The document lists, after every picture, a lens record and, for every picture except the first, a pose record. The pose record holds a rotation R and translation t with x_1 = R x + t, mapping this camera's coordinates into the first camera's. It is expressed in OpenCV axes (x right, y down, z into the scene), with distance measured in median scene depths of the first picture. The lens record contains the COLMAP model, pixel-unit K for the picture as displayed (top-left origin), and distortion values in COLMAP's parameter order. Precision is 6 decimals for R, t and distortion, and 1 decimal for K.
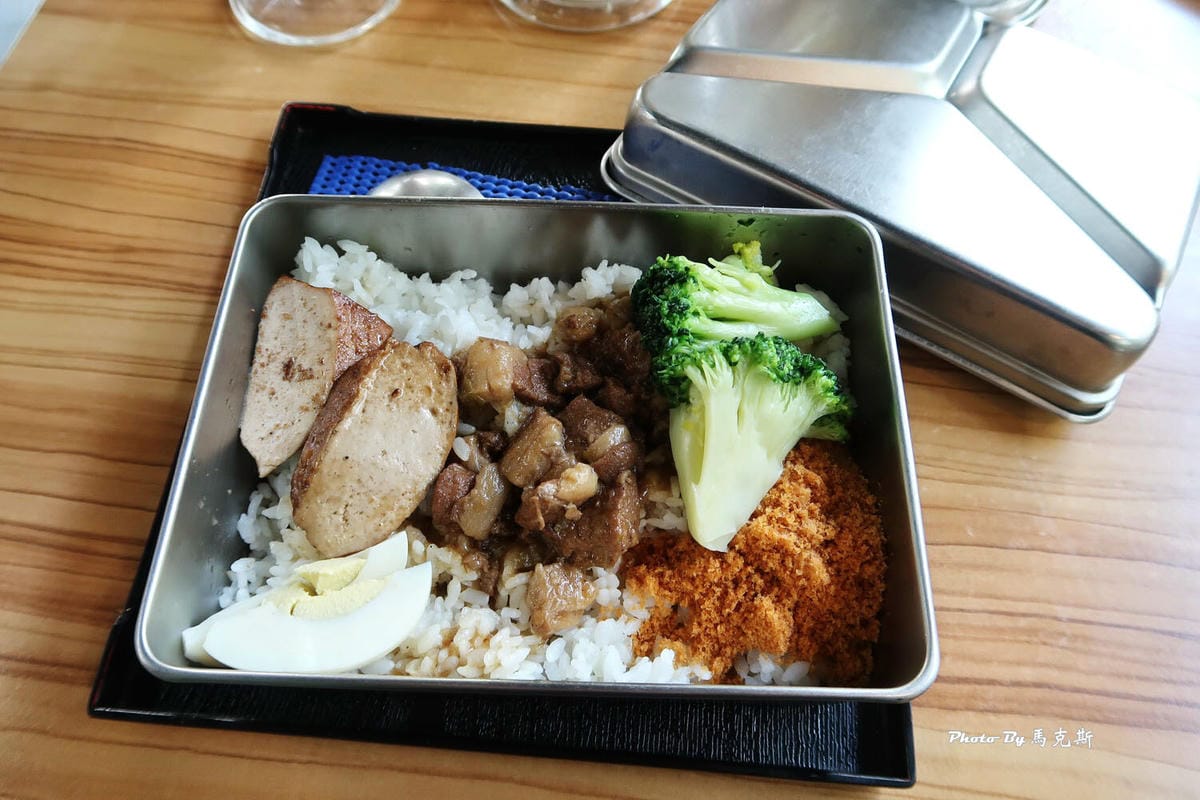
lens RADIAL K [[823.7, 0, 600.0], [0, 823.7, 398.4], [0, 0, 1]] dist [-0.013155, -0.002809]
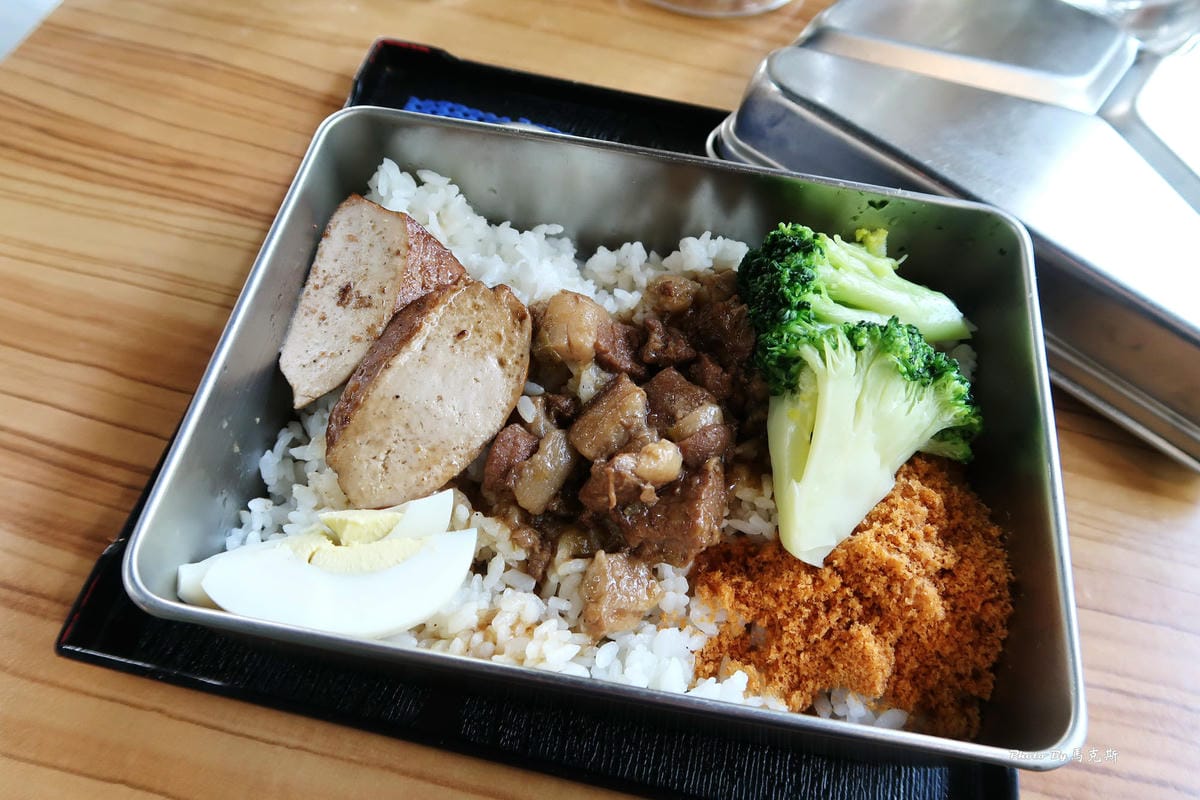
lens RADIAL K [[823.7, 0, 600.3], [0, 823.7, 401.9], [0, 0, 1]] dist [-0.013155, -0.002809]
pose [[0.990311, 0.136143, -0.027360, -0.068691], [-0.137518, 0.988857, -0.057014, 0.093013], [0.019293, 0.060224, 0.997998, 0.133211]]
